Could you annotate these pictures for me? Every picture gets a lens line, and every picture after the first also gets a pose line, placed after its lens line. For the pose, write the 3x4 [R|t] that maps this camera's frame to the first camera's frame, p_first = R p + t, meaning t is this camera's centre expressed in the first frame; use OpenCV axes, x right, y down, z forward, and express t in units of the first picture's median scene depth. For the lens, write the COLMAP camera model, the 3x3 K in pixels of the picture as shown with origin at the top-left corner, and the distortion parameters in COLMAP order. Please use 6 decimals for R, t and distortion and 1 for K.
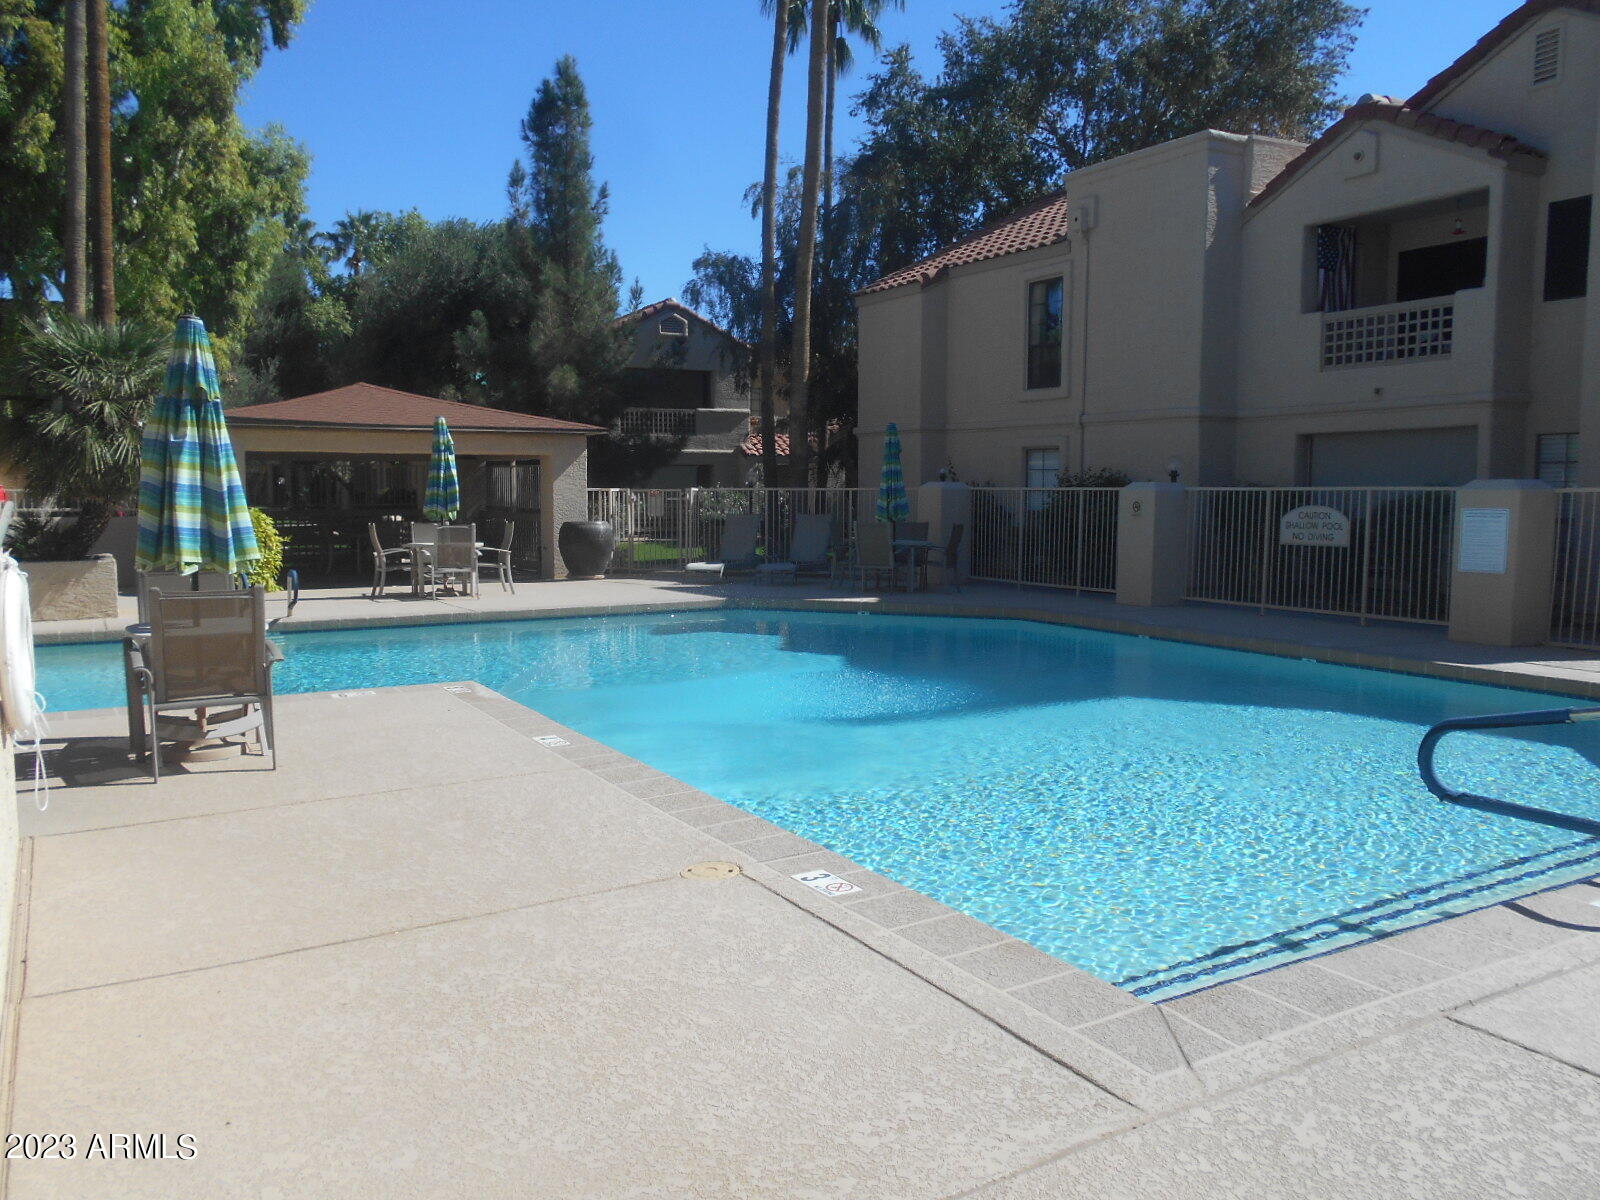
lens RADIAL K [[1255.9, 0, 800.0], [0, 1255.9, 600.0], [0, 0, 1]] dist [-0.003174, 0.008328]
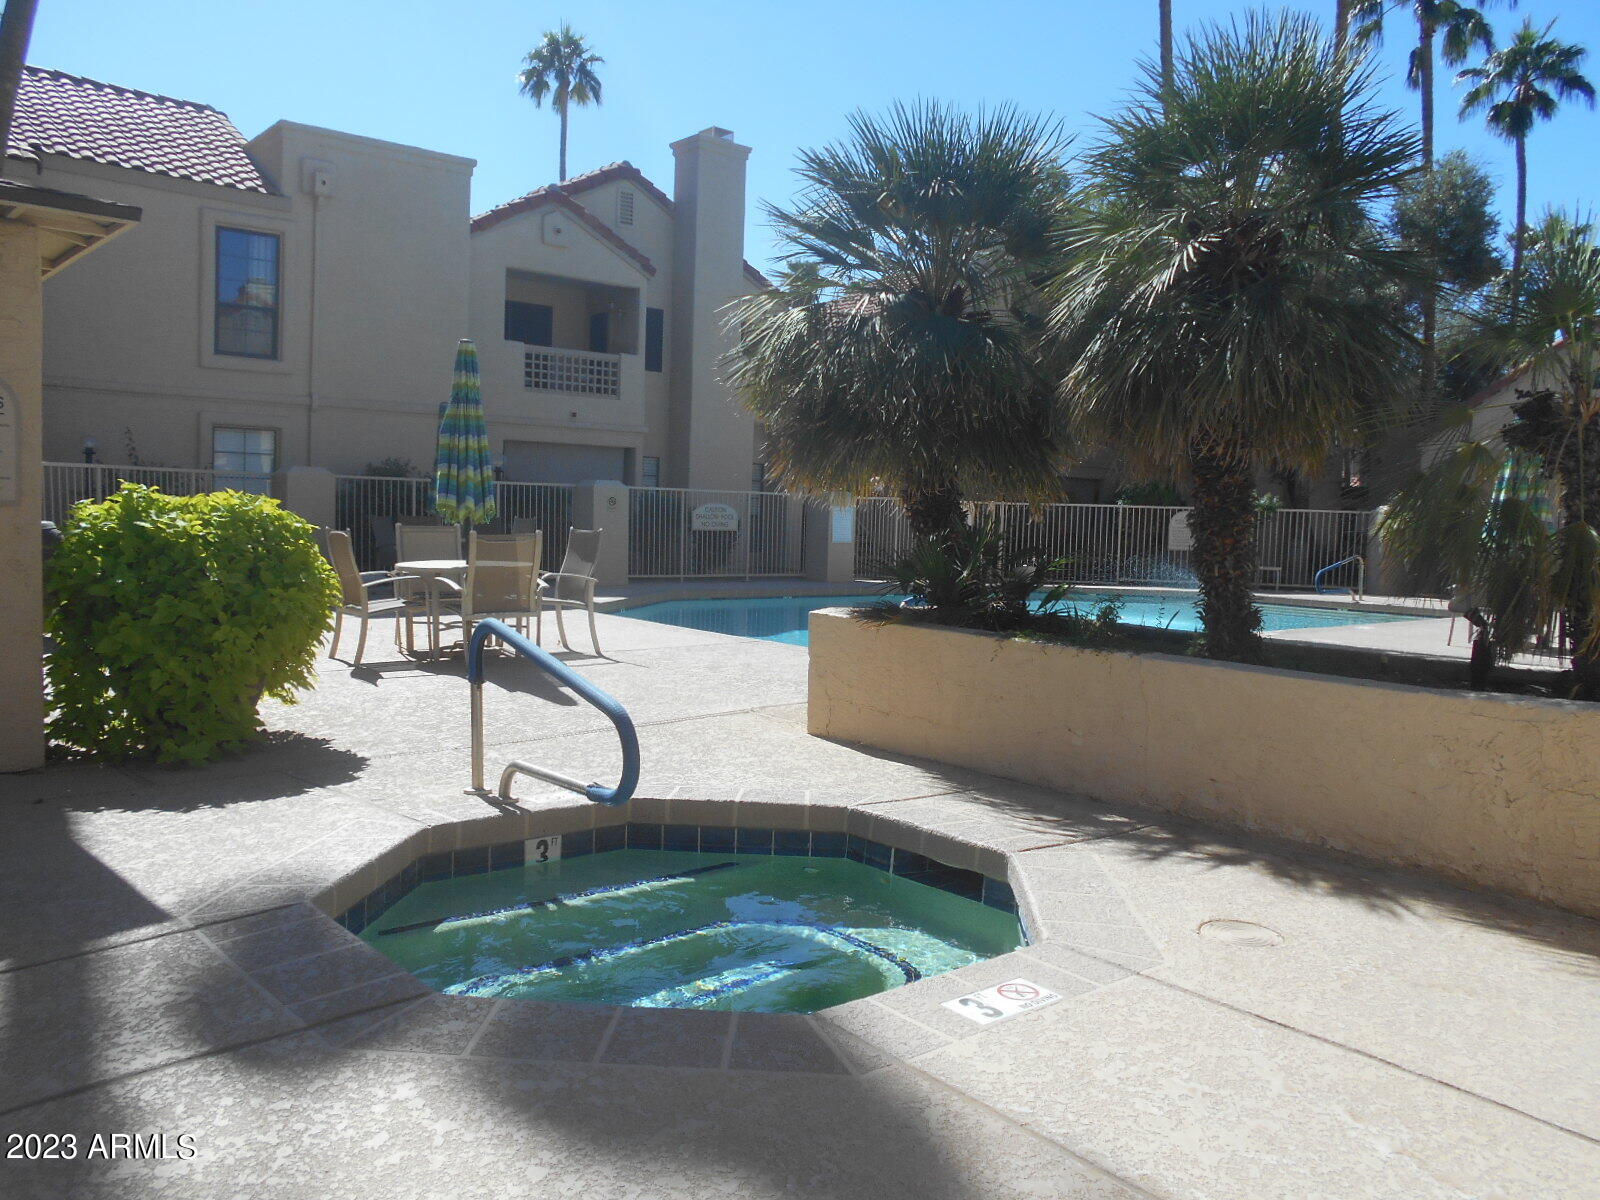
lens RADIAL K [[1255.9, 0, 800.0], [0, 1255.9, 600.0], [0, 0, 1]] dist [-0.003174, 0.008328]
pose [[-0.150474, -0.077879, 0.985542, -0.929818], [0.055665, 0.994643, 0.087097, -0.075320], [-0.987046, 0.067966, -0.145333, 0.998543]]
